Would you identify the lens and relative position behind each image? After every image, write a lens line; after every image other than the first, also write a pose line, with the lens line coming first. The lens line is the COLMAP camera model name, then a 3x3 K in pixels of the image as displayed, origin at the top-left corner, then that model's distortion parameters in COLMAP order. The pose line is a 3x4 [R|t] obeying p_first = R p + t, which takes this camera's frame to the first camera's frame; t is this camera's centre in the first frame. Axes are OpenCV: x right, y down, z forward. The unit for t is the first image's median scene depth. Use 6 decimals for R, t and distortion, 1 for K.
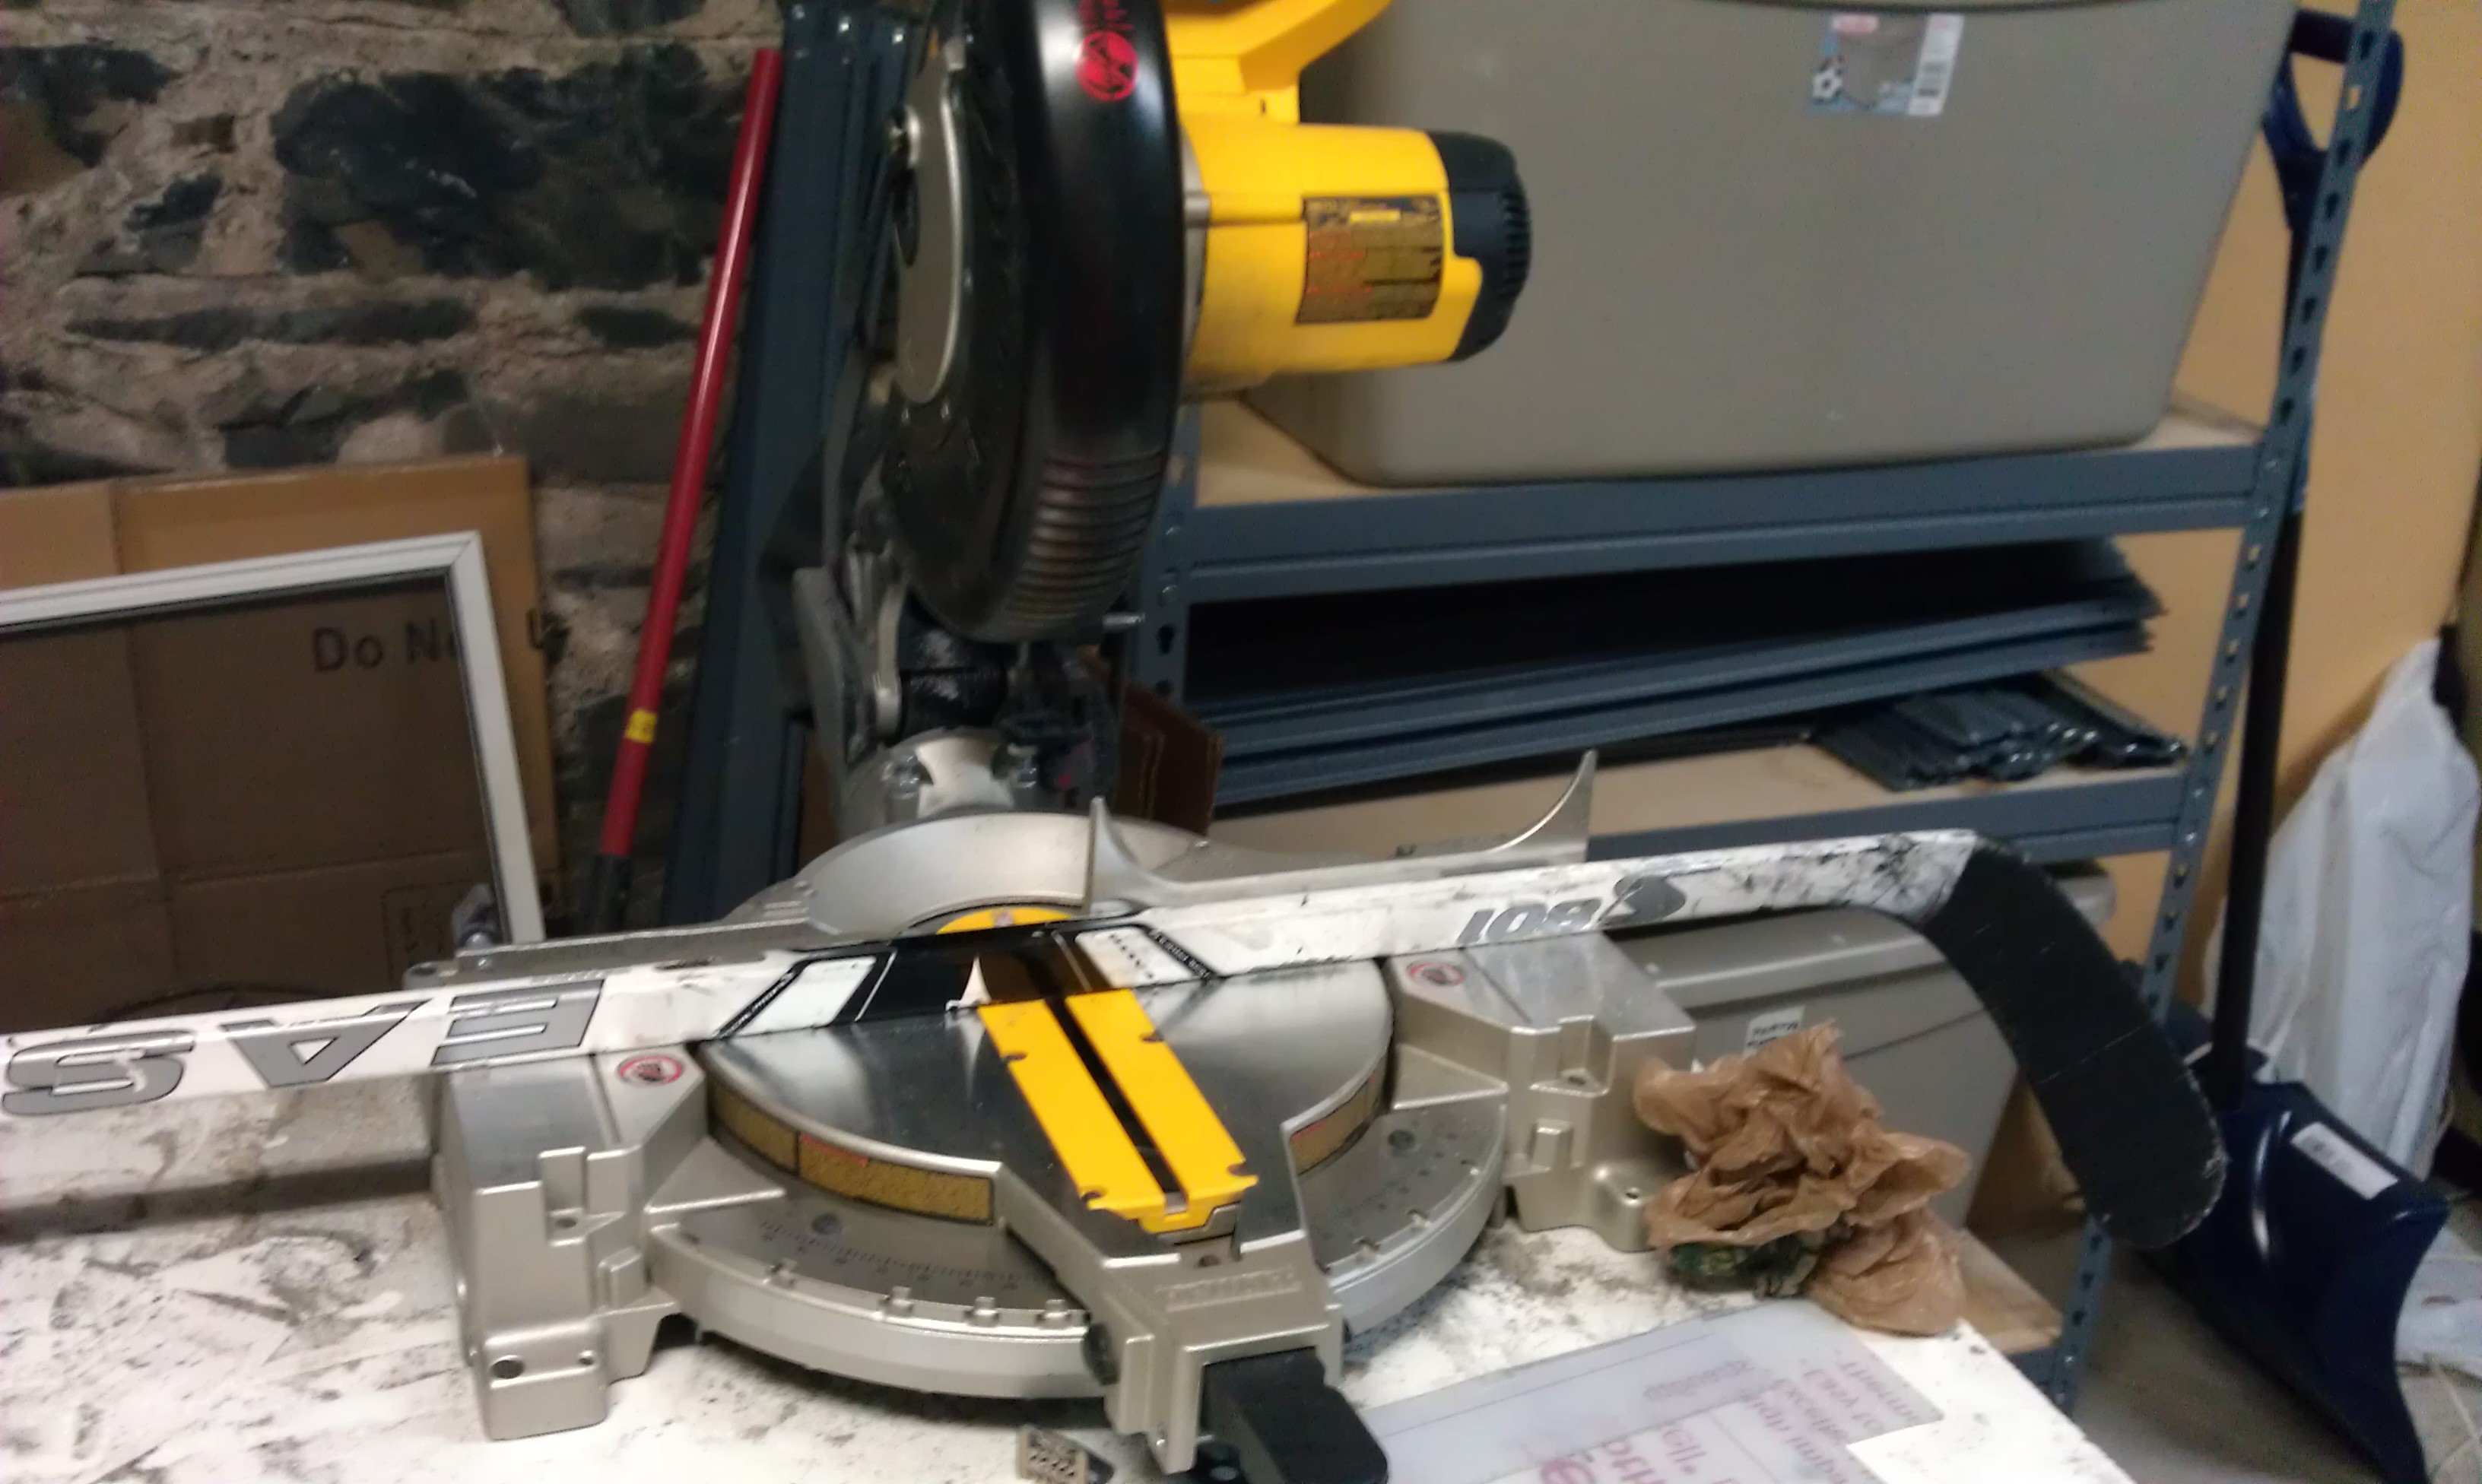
lens RADIAL K [[2731.3, 0, 1242.4], [0, 2731.3, 851.6], [0, 0, 1]] dist [0.061901, -0.514031]
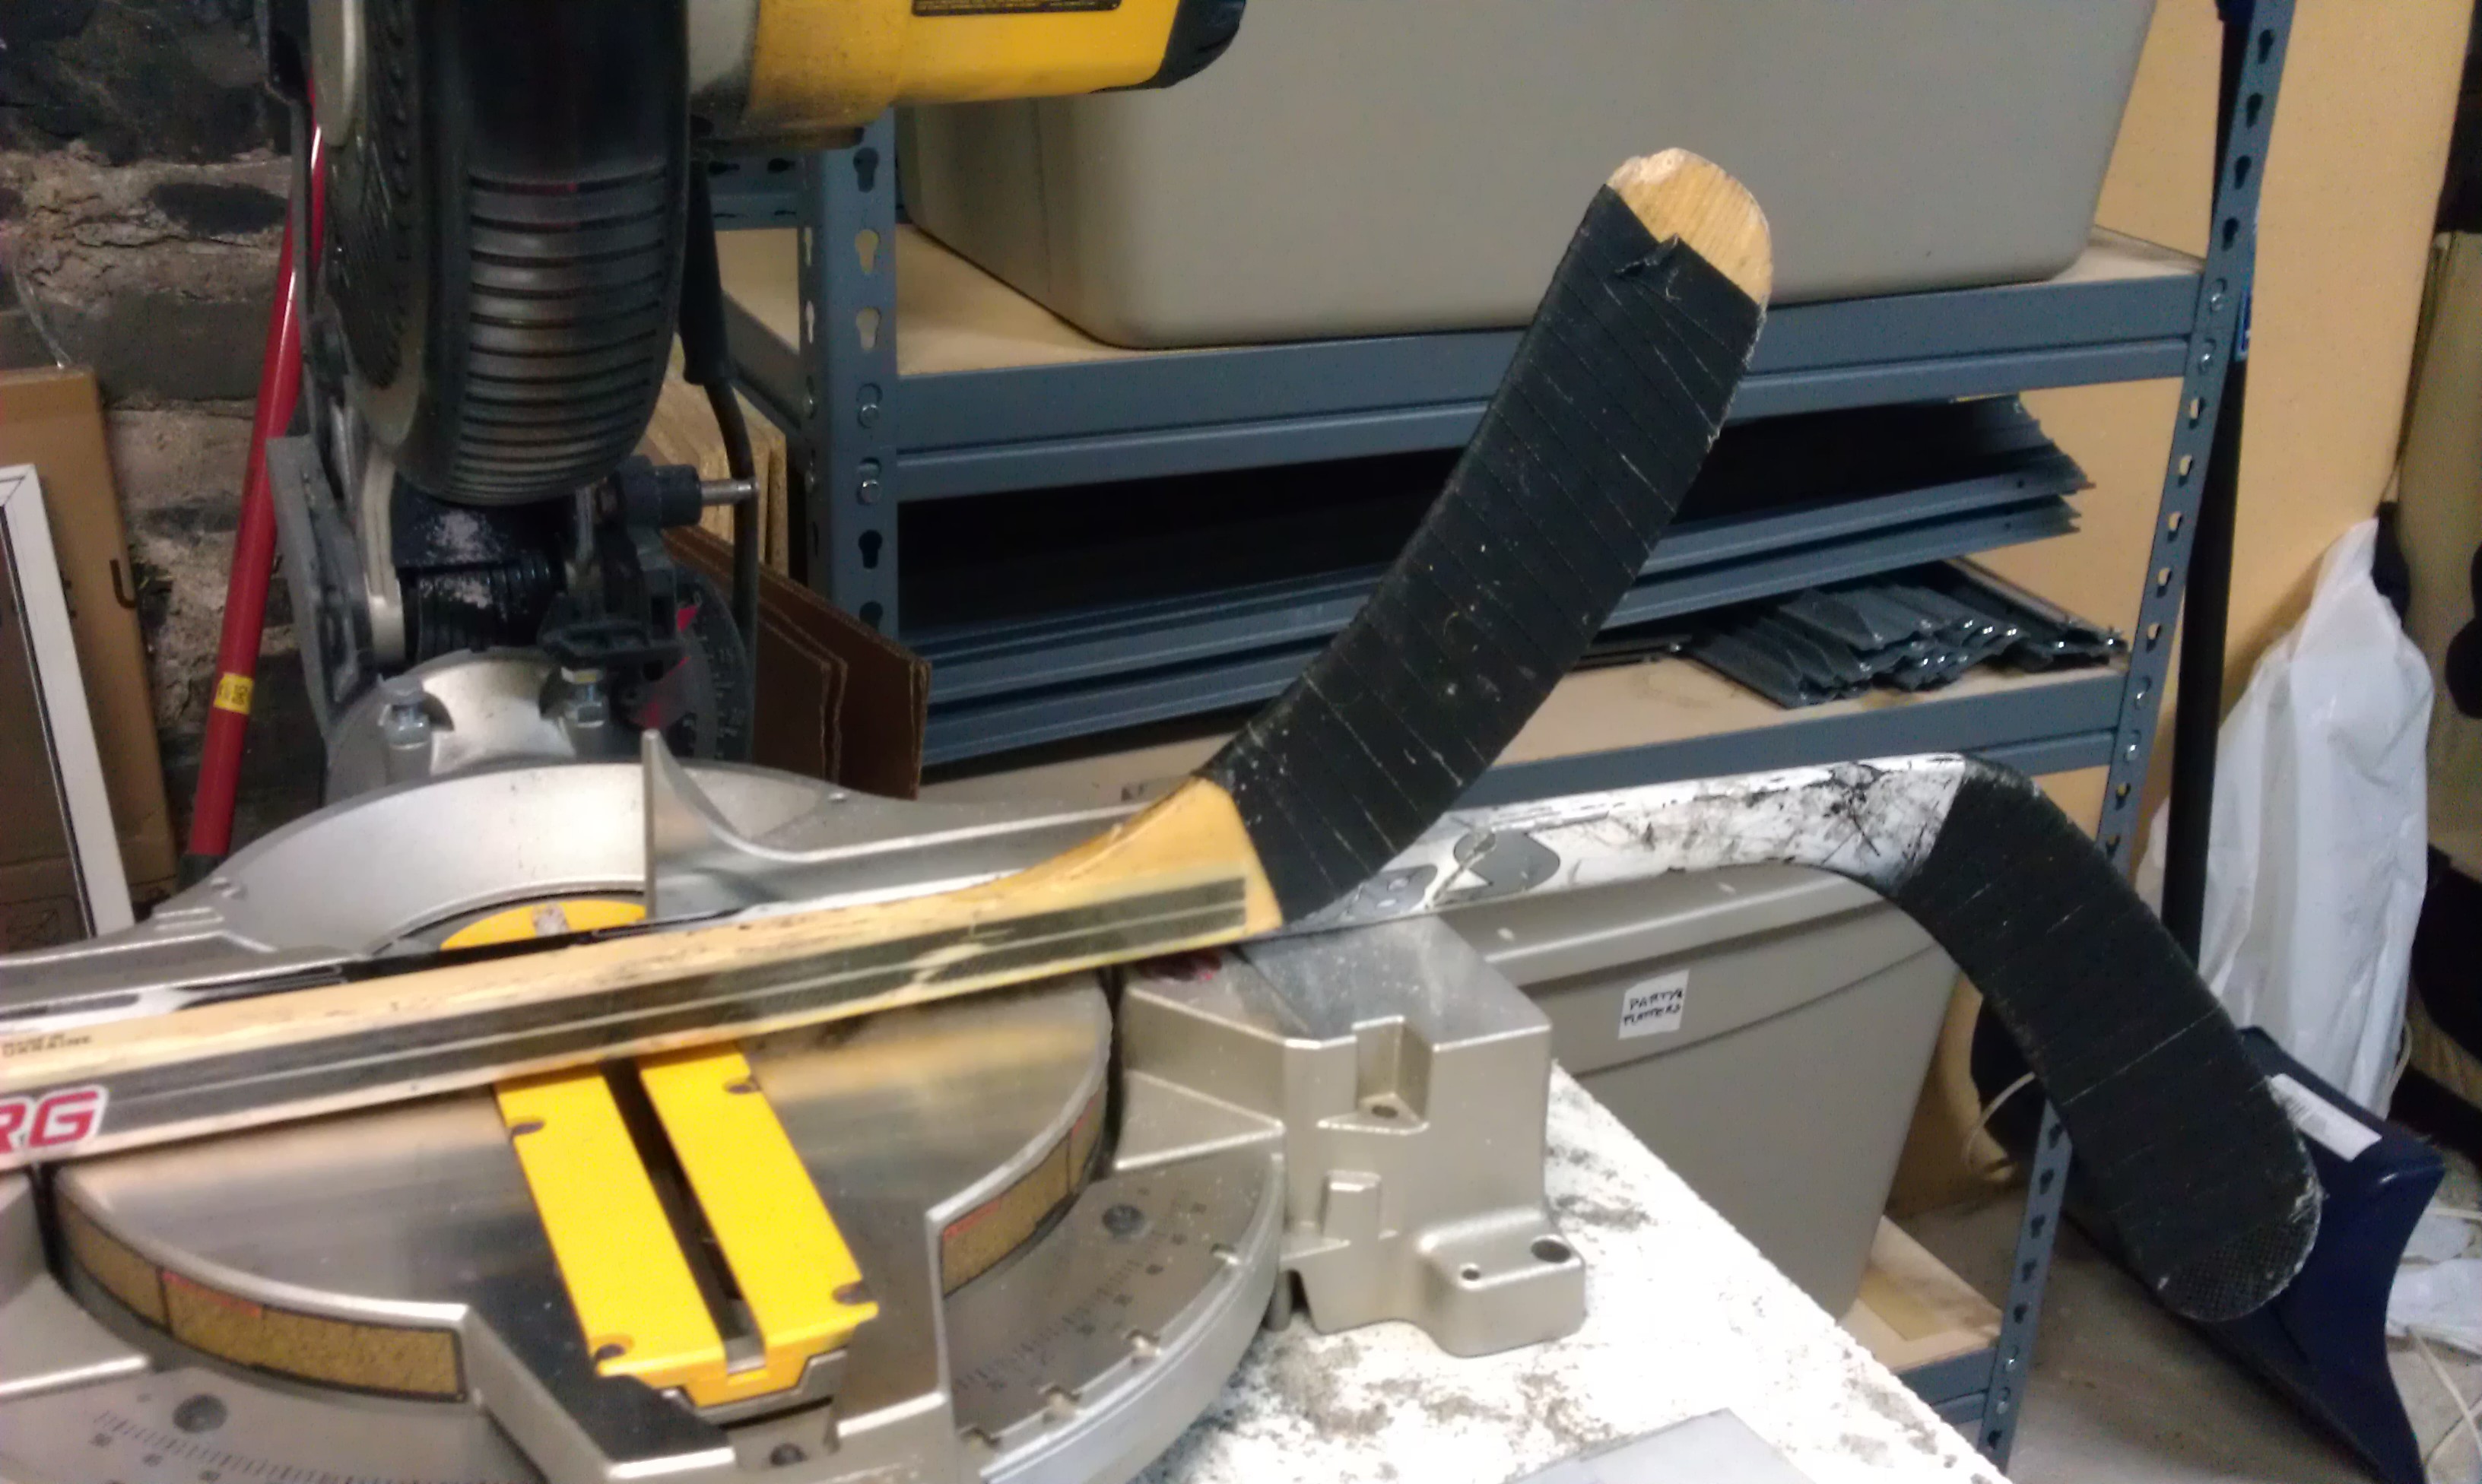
lens RADIAL K [[2731.3, 0, 1242.4], [0, 2731.3, 851.6], [0, 0, 1]] dist [0.061901, -0.514031]
pose [[0.997804, -0.046873, 0.046804, 0.052676], [0.046417, 0.998864, 0.010790, 0.008272], [-0.047257, -0.008593, 0.998846, 0.286863]]
